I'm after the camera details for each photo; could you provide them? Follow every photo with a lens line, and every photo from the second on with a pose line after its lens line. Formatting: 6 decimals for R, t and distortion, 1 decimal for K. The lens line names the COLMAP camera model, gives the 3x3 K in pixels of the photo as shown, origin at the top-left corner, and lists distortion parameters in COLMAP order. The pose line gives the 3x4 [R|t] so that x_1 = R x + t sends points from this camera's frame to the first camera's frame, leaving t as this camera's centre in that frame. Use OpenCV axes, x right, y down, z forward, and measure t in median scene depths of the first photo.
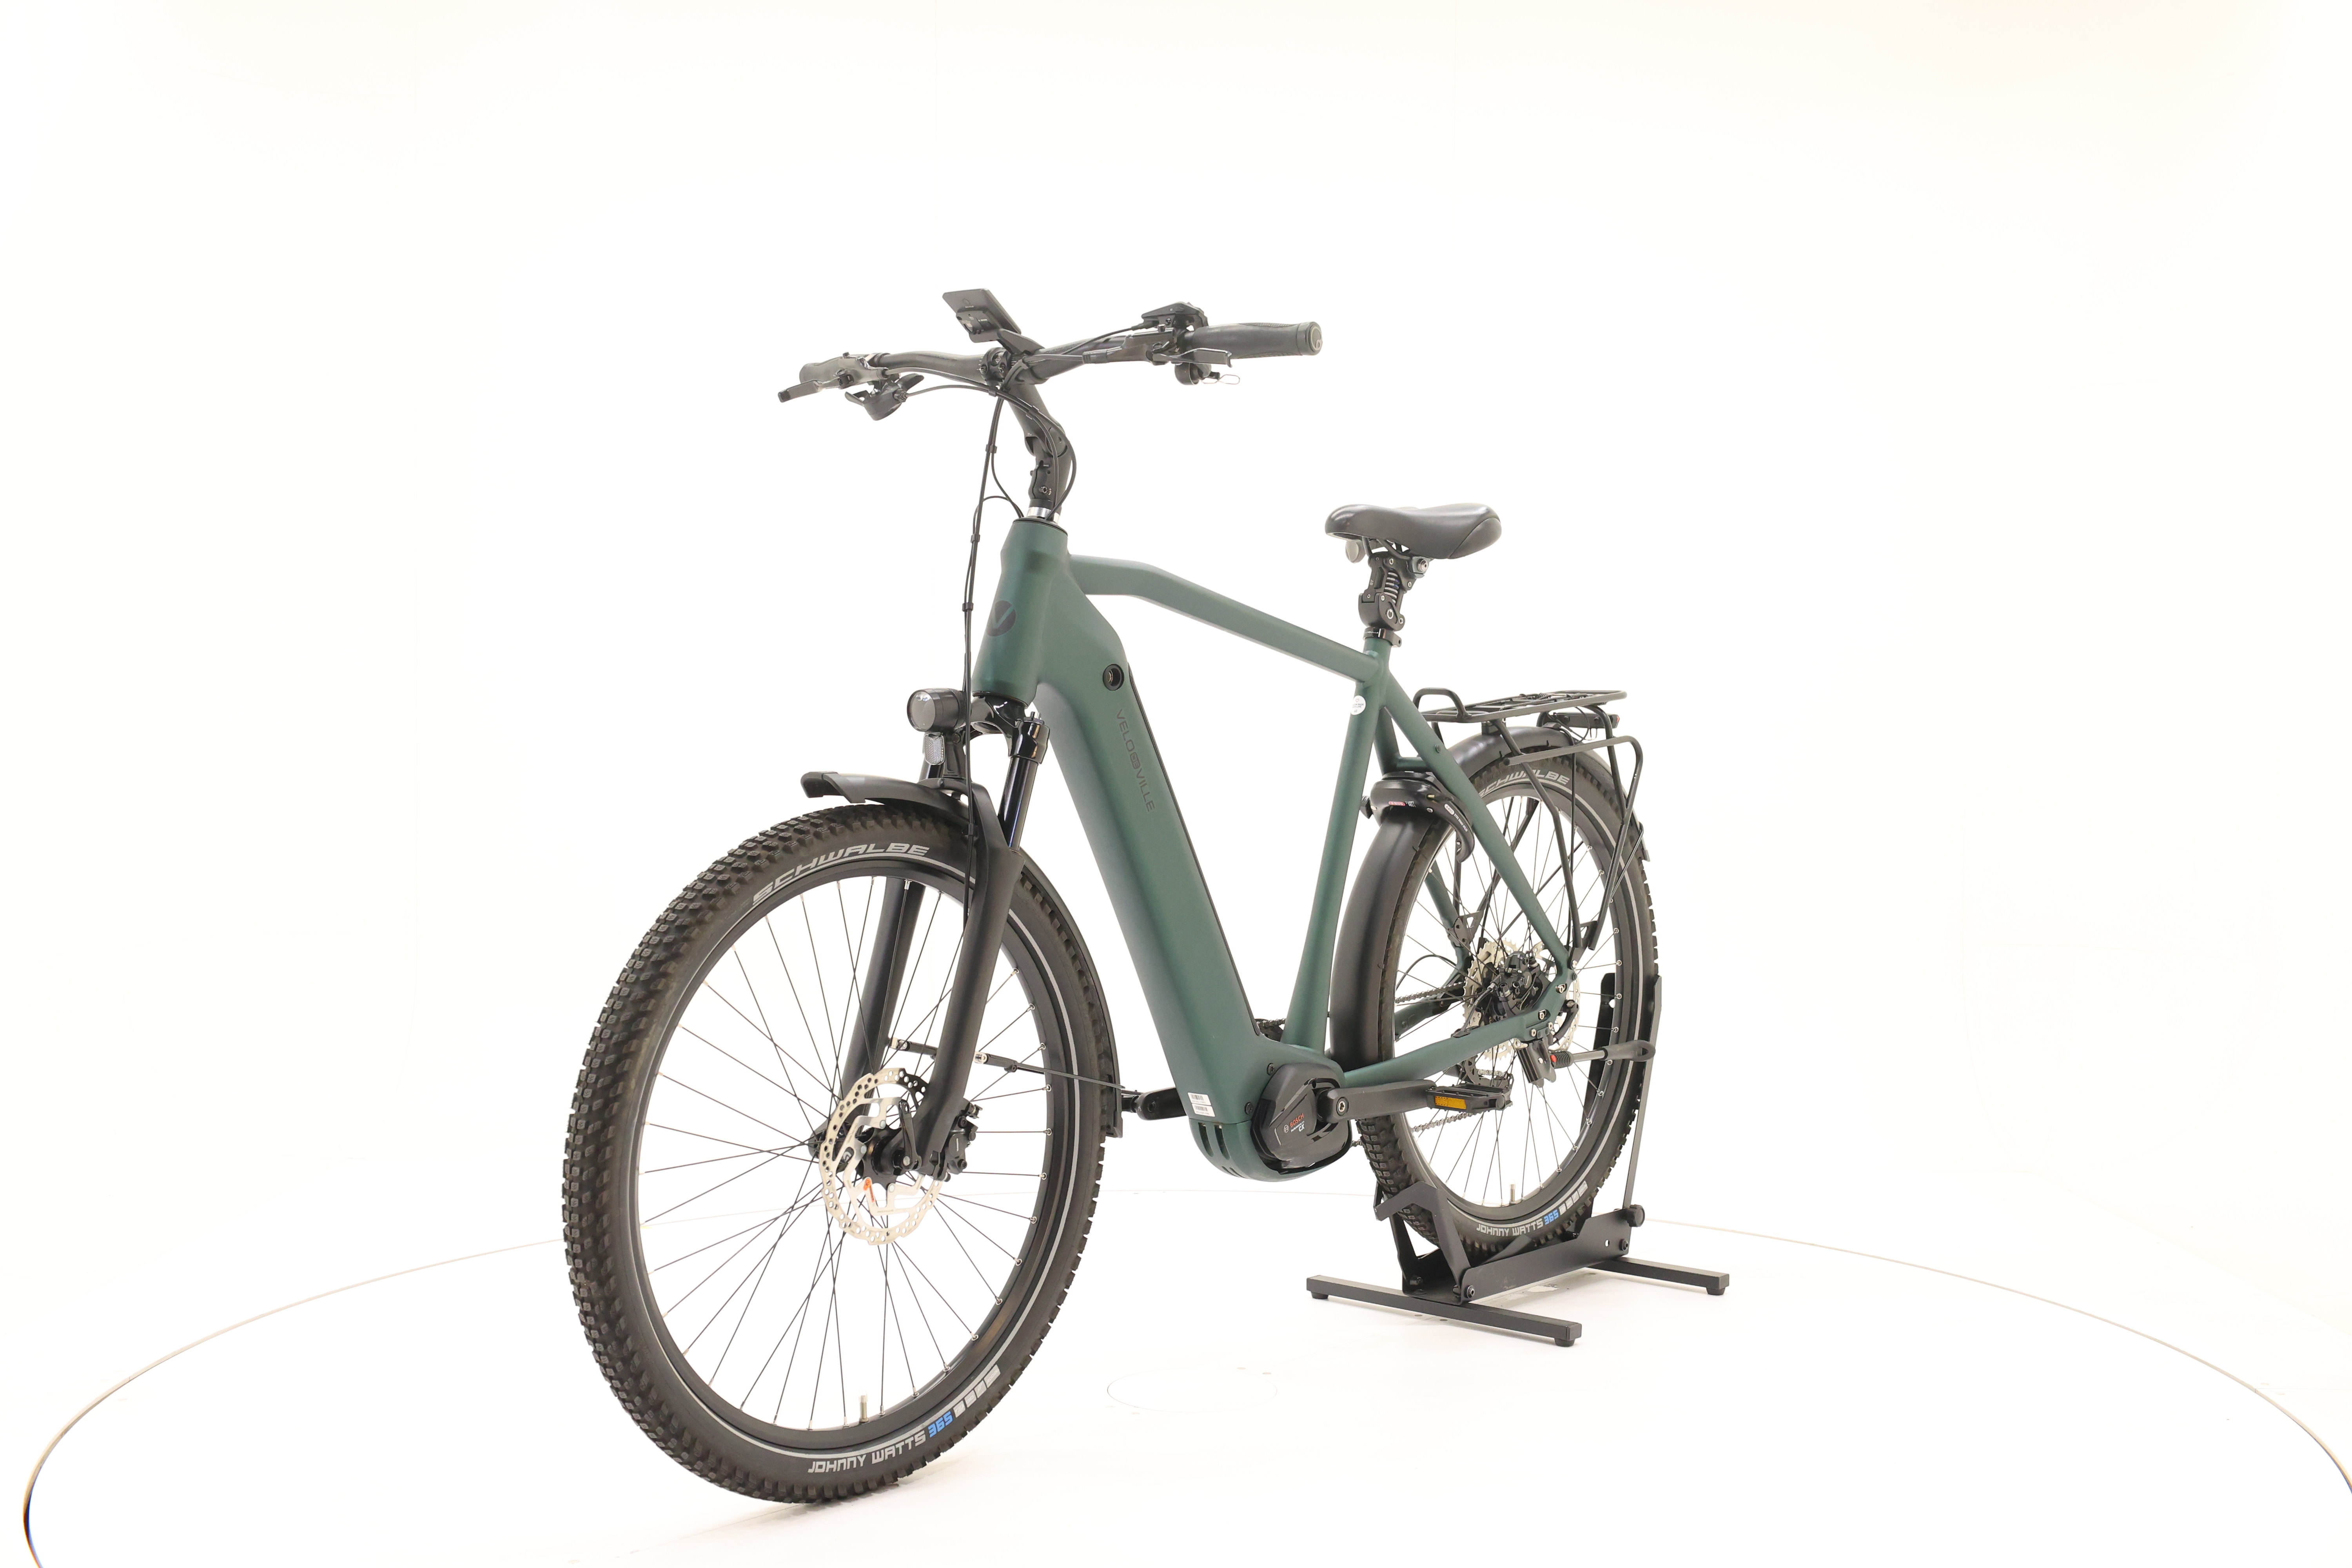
lens RADIAL K [[2530.7, 0, 1176.4], [0, 2530.7, 778.3], [0, 0, 1]] dist [-0.001358, 0.000000]
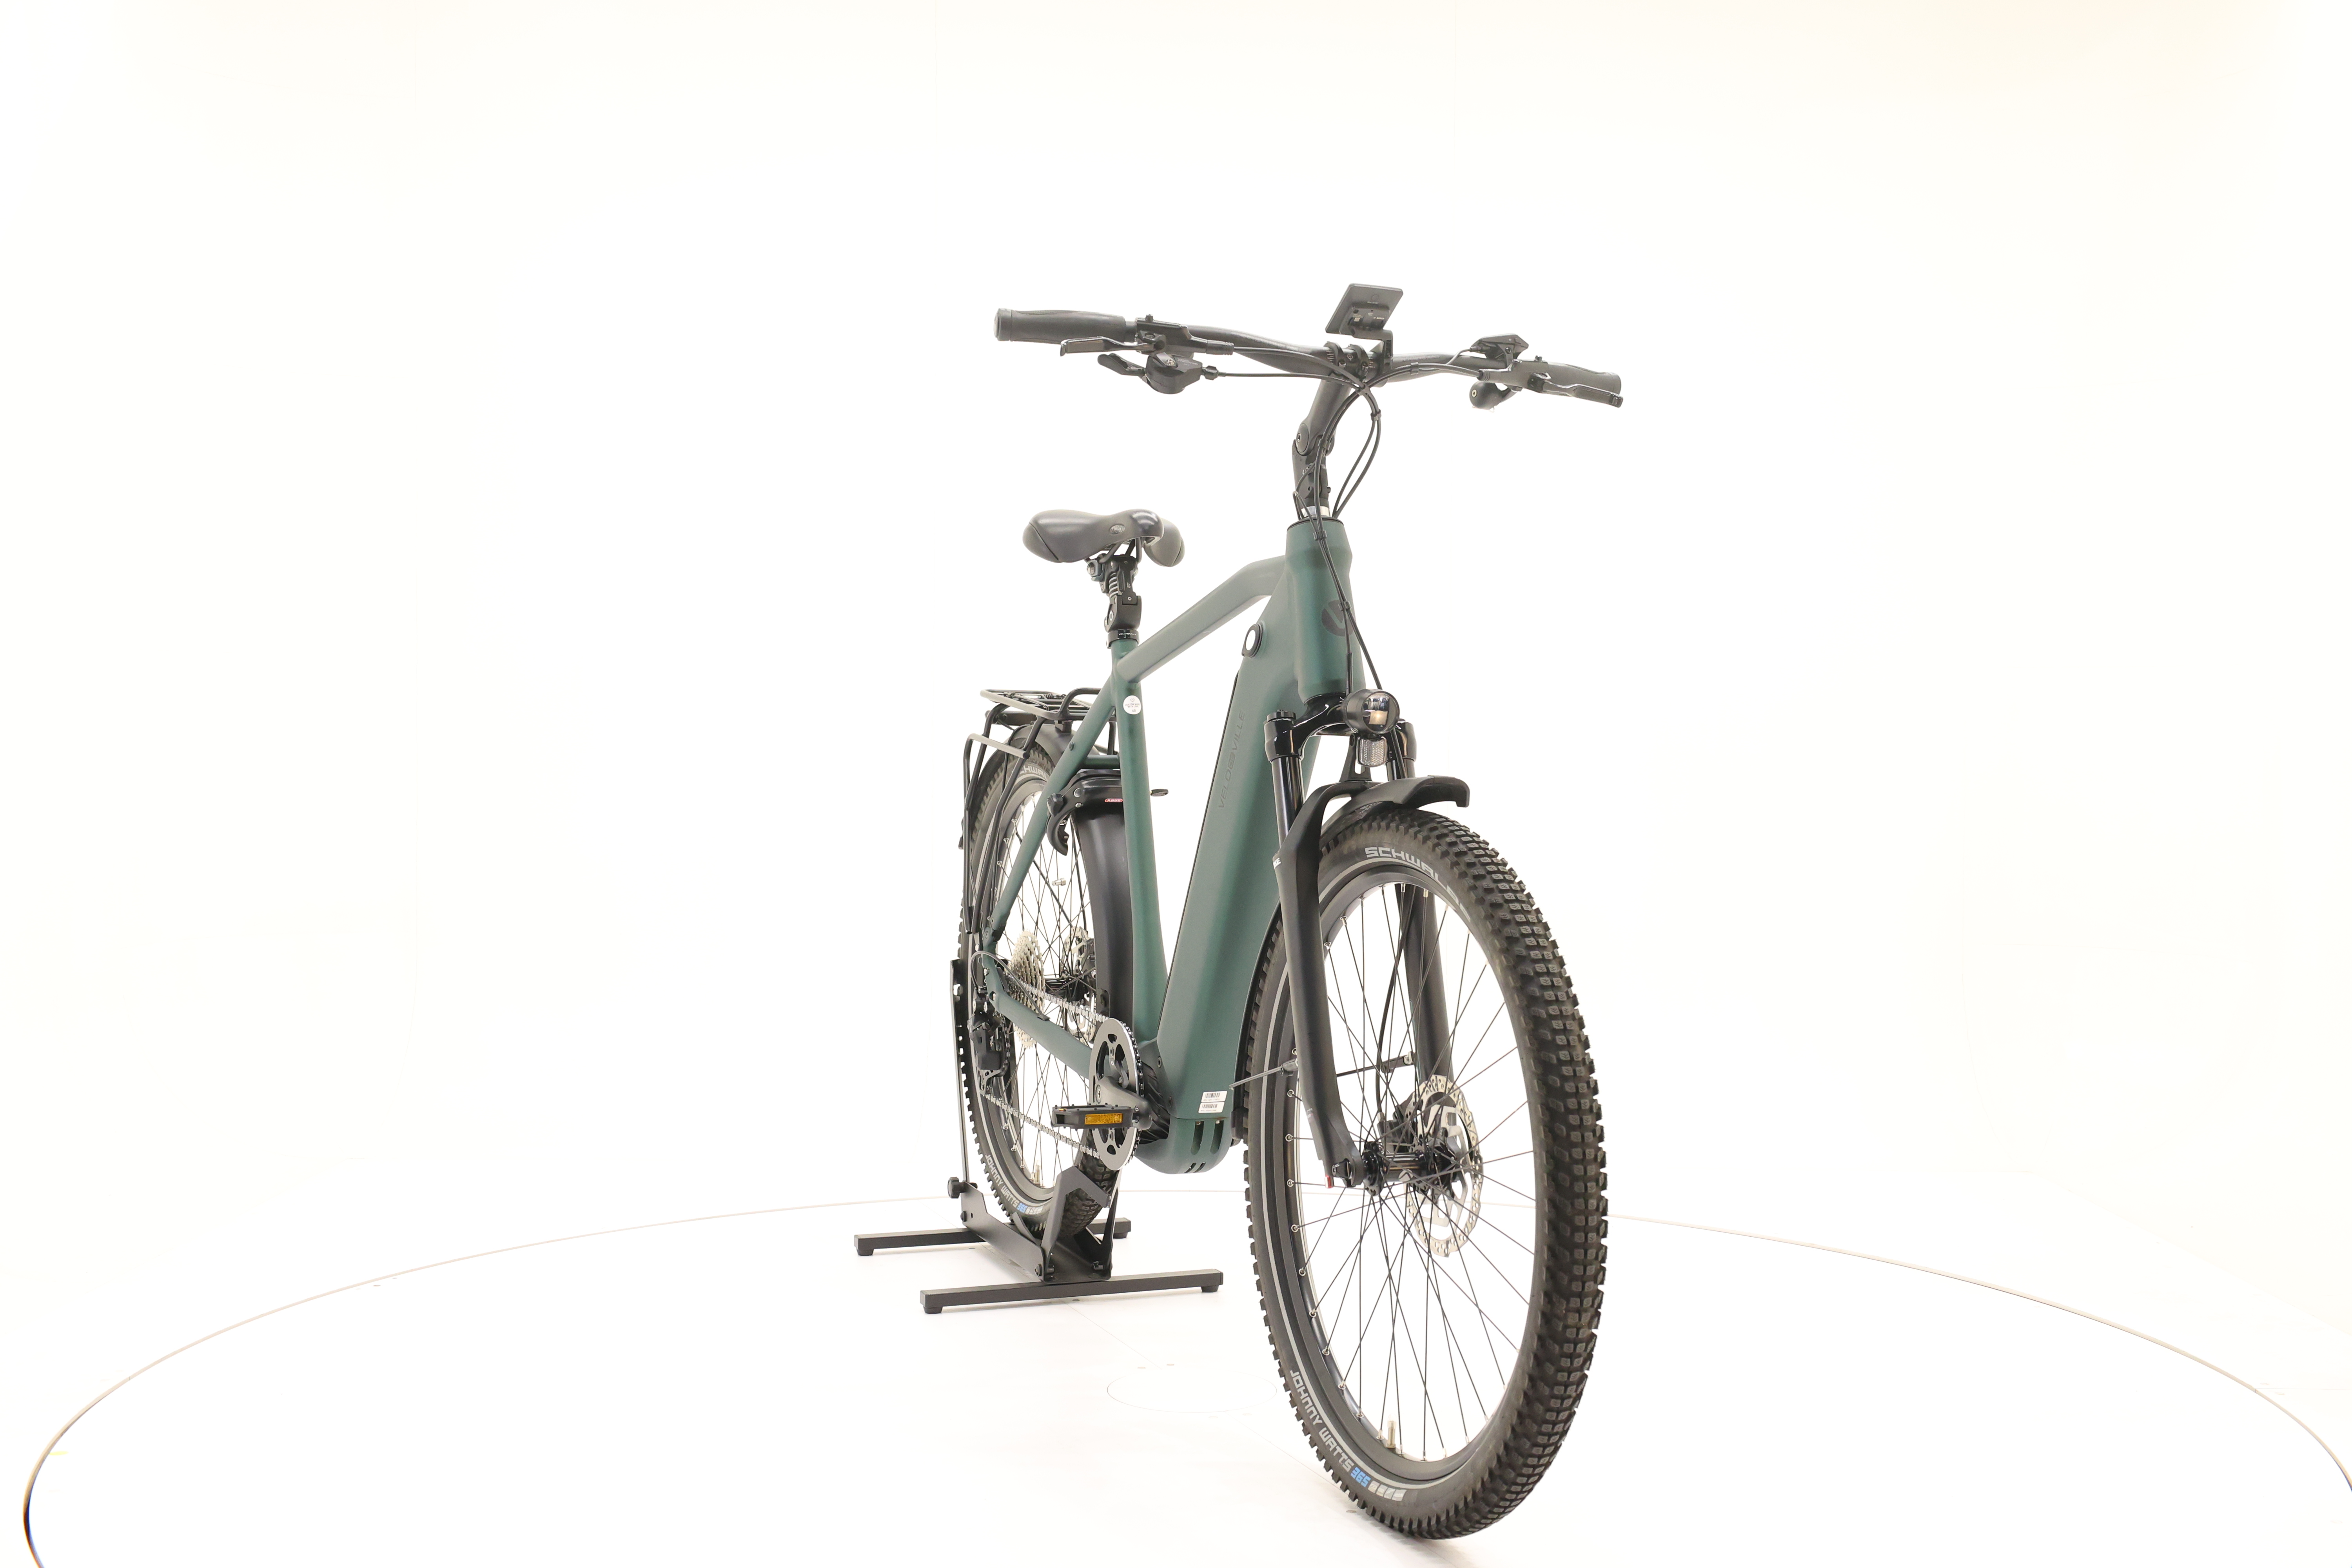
lens RADIAL K [[2530.7, 0, 1182.1], [0, 2530.7, 773.6], [0, 0, 1]] dist [-0.001358, 0.000000]
pose [[0.474166, -0.018338, 0.880244, -0.950826], [0.015192, 0.999805, 0.012645, -0.015764], [-0.880304, 0.007377, 0.474352, 0.575281]]
